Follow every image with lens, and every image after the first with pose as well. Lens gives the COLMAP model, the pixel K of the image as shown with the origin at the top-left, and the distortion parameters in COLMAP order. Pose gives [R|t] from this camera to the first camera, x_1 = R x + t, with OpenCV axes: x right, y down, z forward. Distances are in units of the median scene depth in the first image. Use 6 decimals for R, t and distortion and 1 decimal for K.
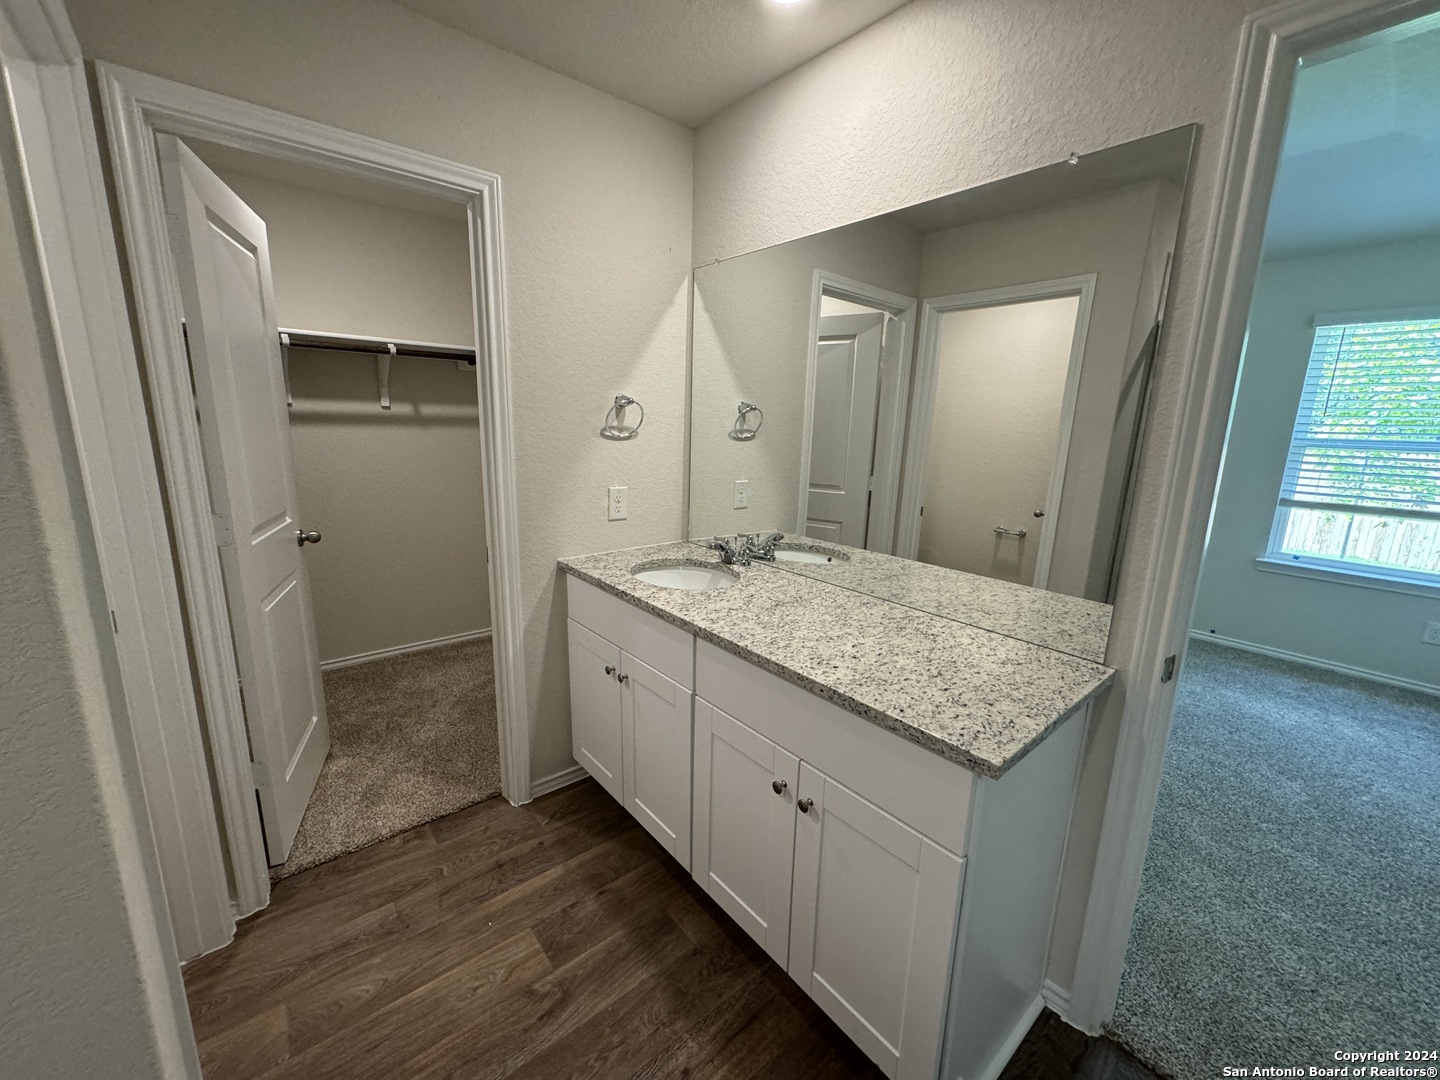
lens RADIAL K [[576.5, 0, 723.5], [0, 576.5, 537.5], [0, 0, 1]] dist [-0.001061, 0.001574]
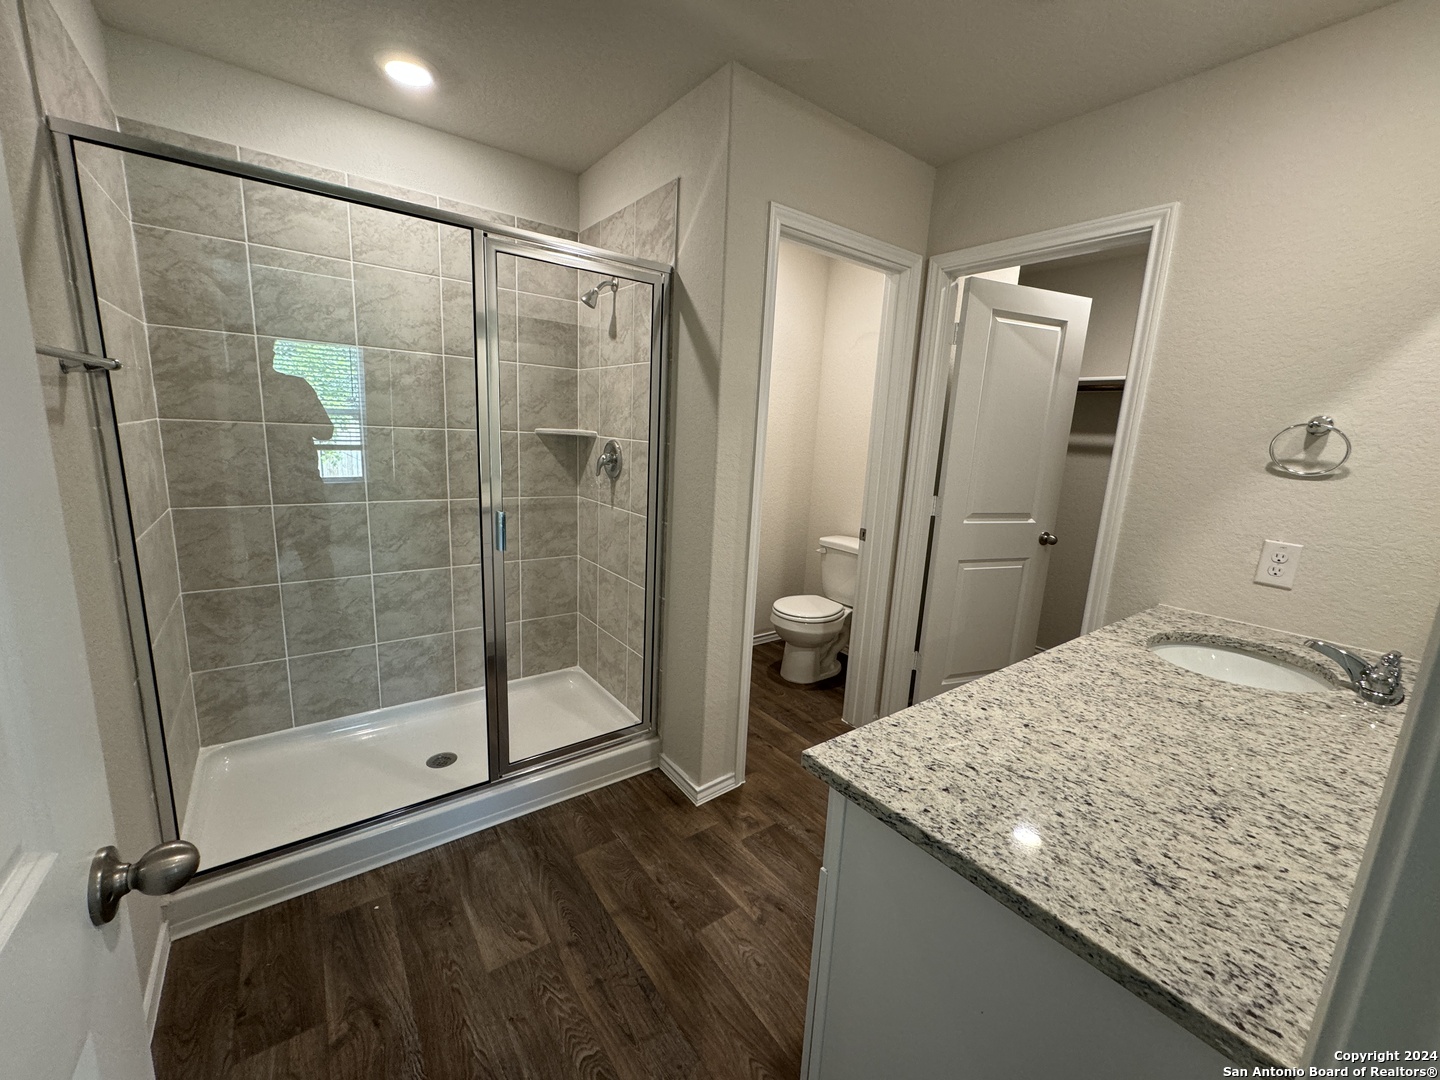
lens RADIAL K [[576.5, 0, 728.1], [0, 576.5, 547.7], [0, 0, 1]] dist [-0.001061, 0.001574]
pose [[-0.055669, 0.174108, -0.983152, 0.844196], [-0.251615, 0.950453, 0.182564, -0.054655], [0.966225, 0.257539, -0.009102, 0.474545]]
